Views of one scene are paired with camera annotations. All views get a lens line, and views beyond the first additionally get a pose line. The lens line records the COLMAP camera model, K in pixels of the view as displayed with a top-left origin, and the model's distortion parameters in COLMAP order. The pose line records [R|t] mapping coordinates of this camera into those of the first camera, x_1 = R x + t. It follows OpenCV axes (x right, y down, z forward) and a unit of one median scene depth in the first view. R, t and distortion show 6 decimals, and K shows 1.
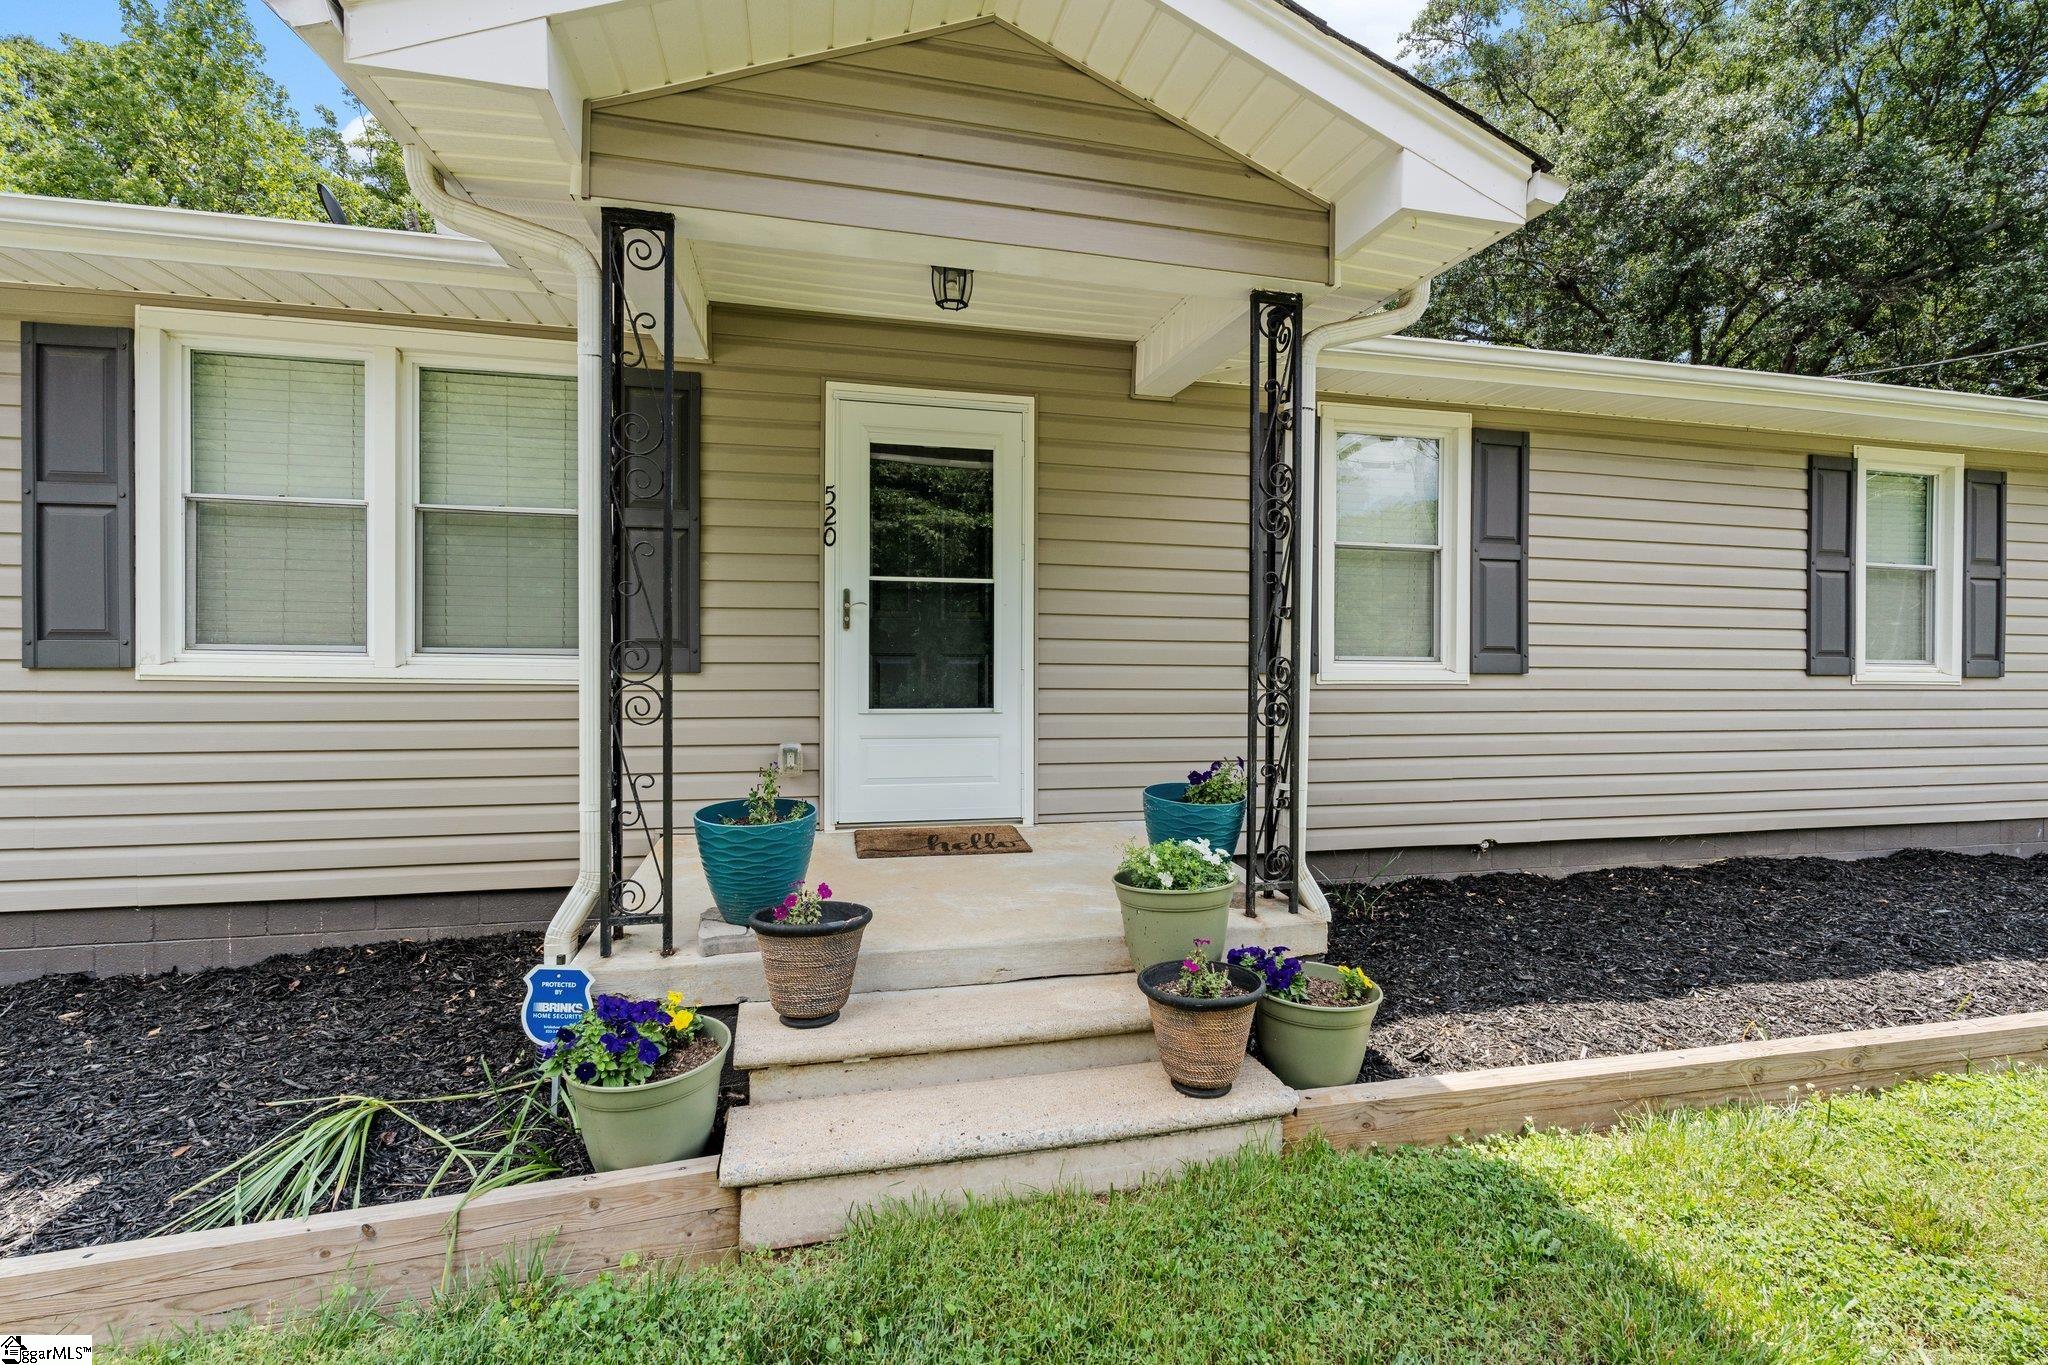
lens RADIAL K [[891.1, 0, 1014.8], [0, 891.1, 680.1], [0, 0, 1]] dist [-0.009022, 0.001418]
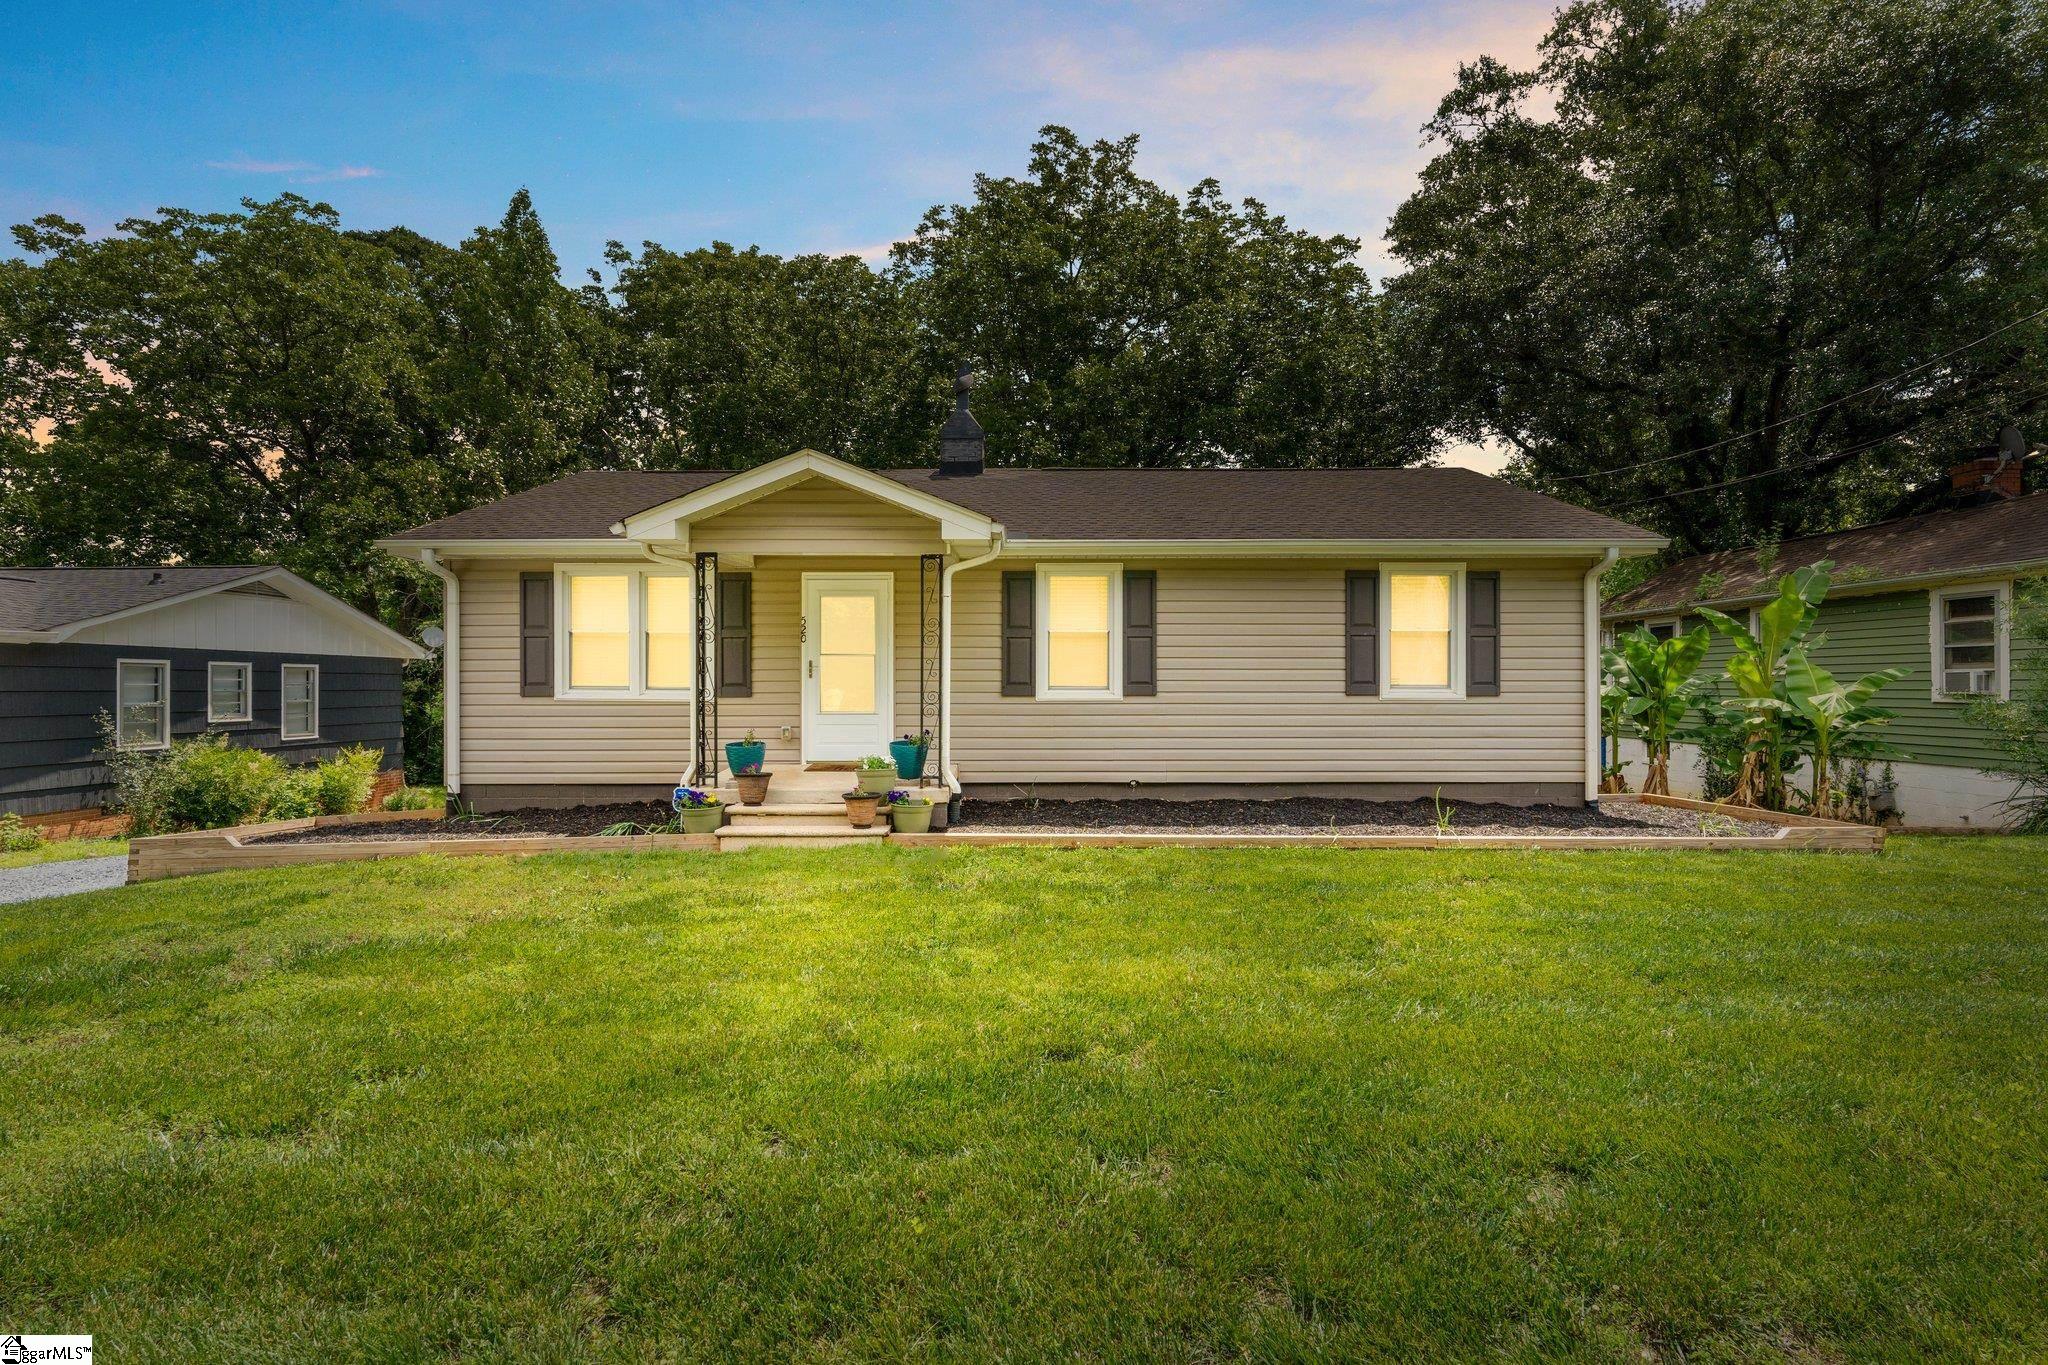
lens RADIAL K [[939.0, 0, 1021.8], [0, 939.0, 686.3], [0, 0, 1]] dist [-0.009086, 0.002672]
pose [[0.975218, -0.005748, -0.221172, 0.752915], [0.003429, 0.999935, -0.010866, -0.004902], [0.221221, 0.009838, 0.975174, -1.074243]]
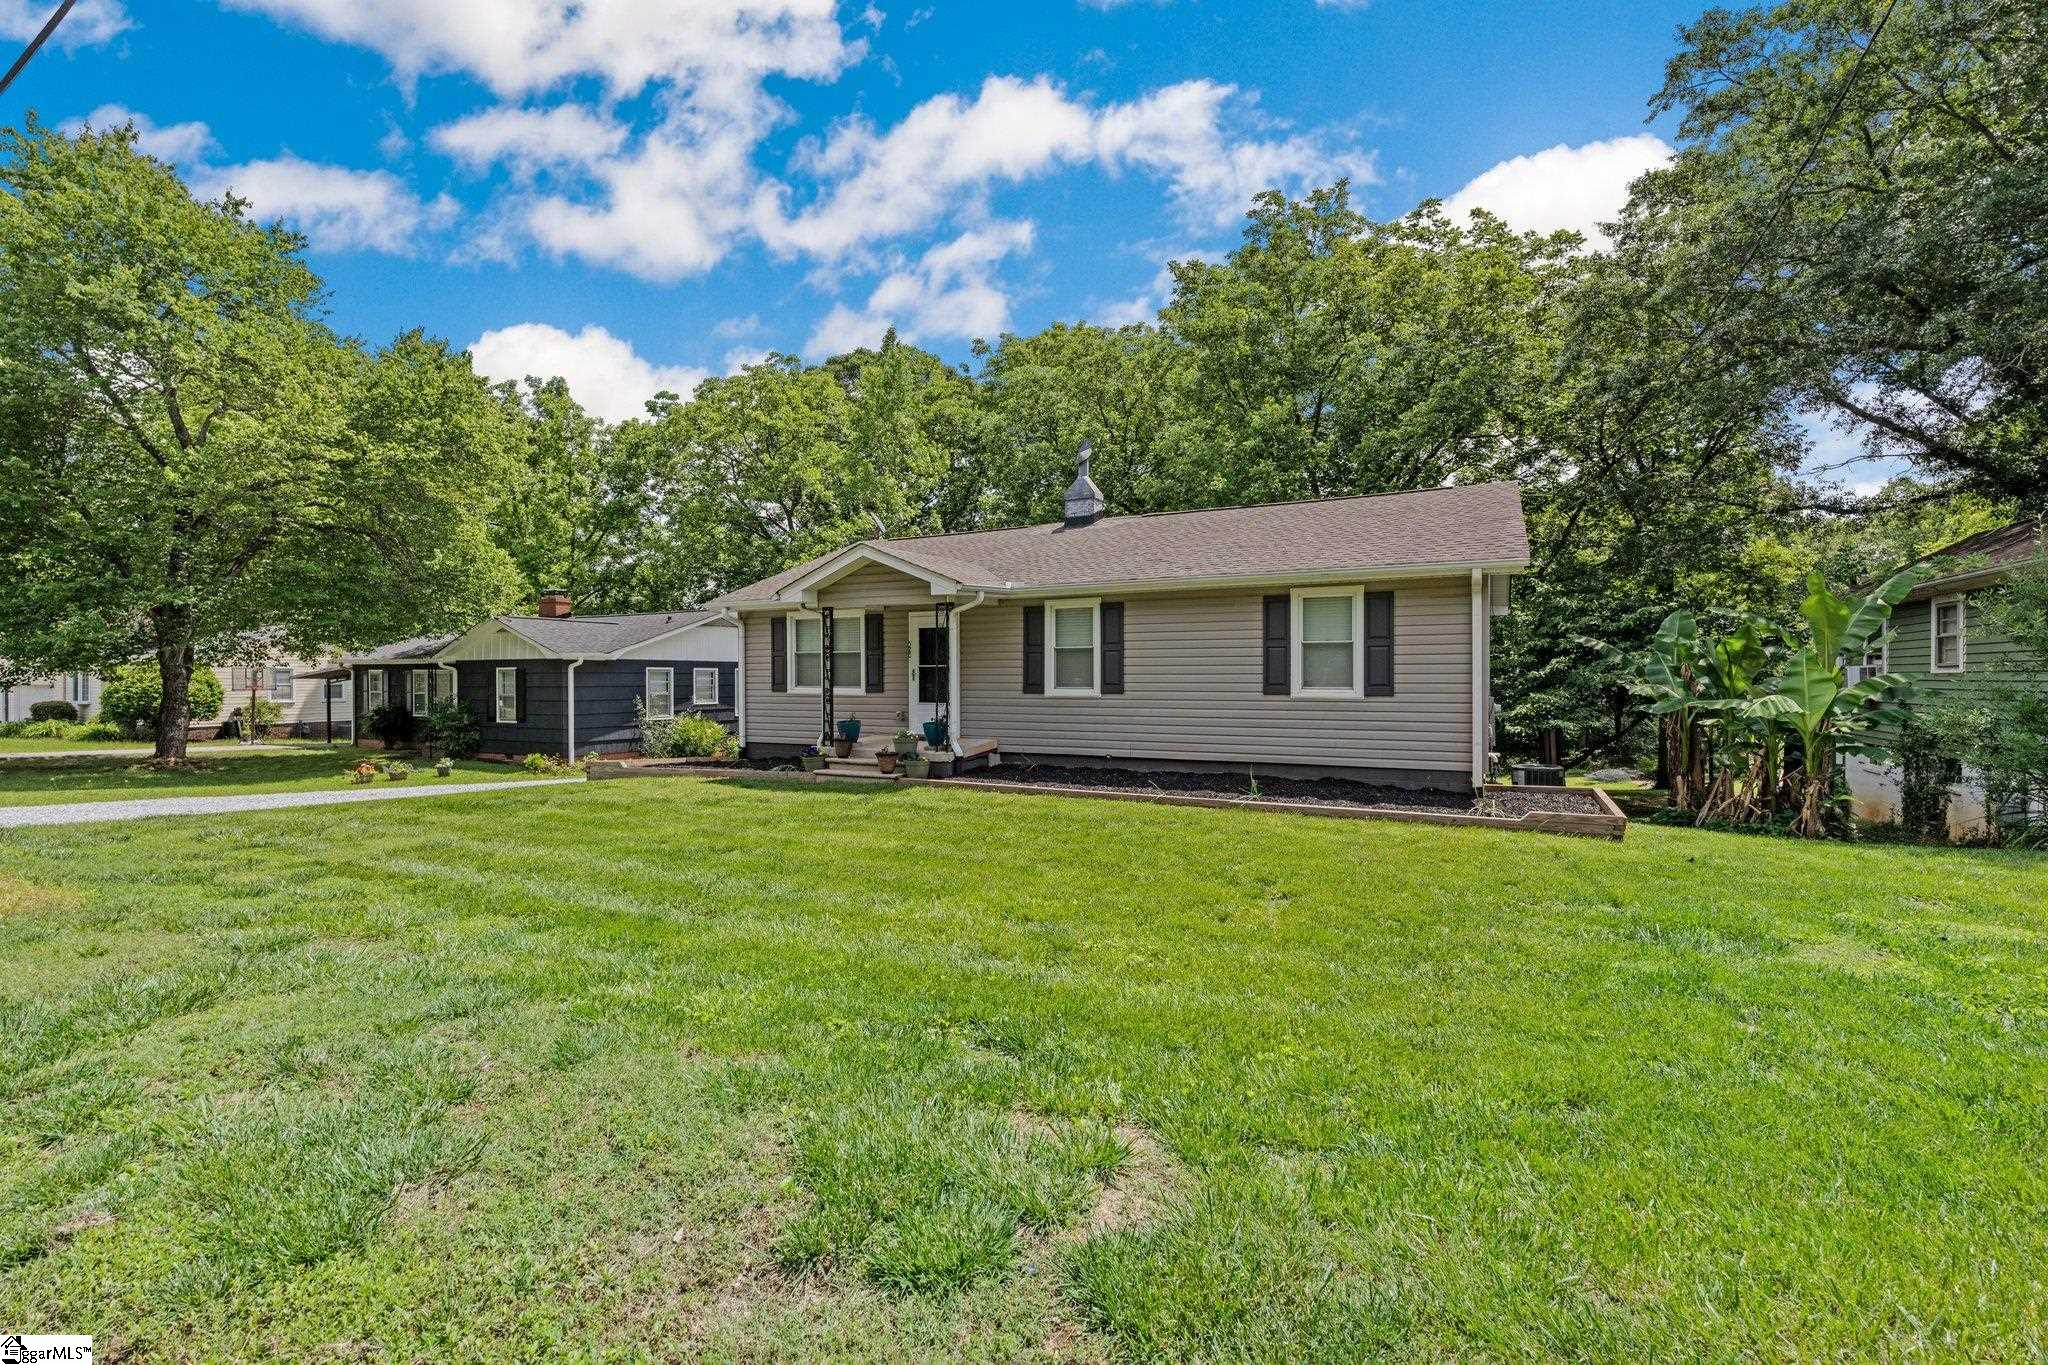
lens RADIAL K [[891.1, 0, 1035.8], [0, 891.1, 688.2], [0, 0, 1]] dist [-0.009022, 0.001418]
pose [[0.766054, 0.000916, -0.642776, 2.111577], [-0.001642, 0.999999, -0.000531, -0.020223], [0.642774, 0.001462, 0.766054, -1.218809]]
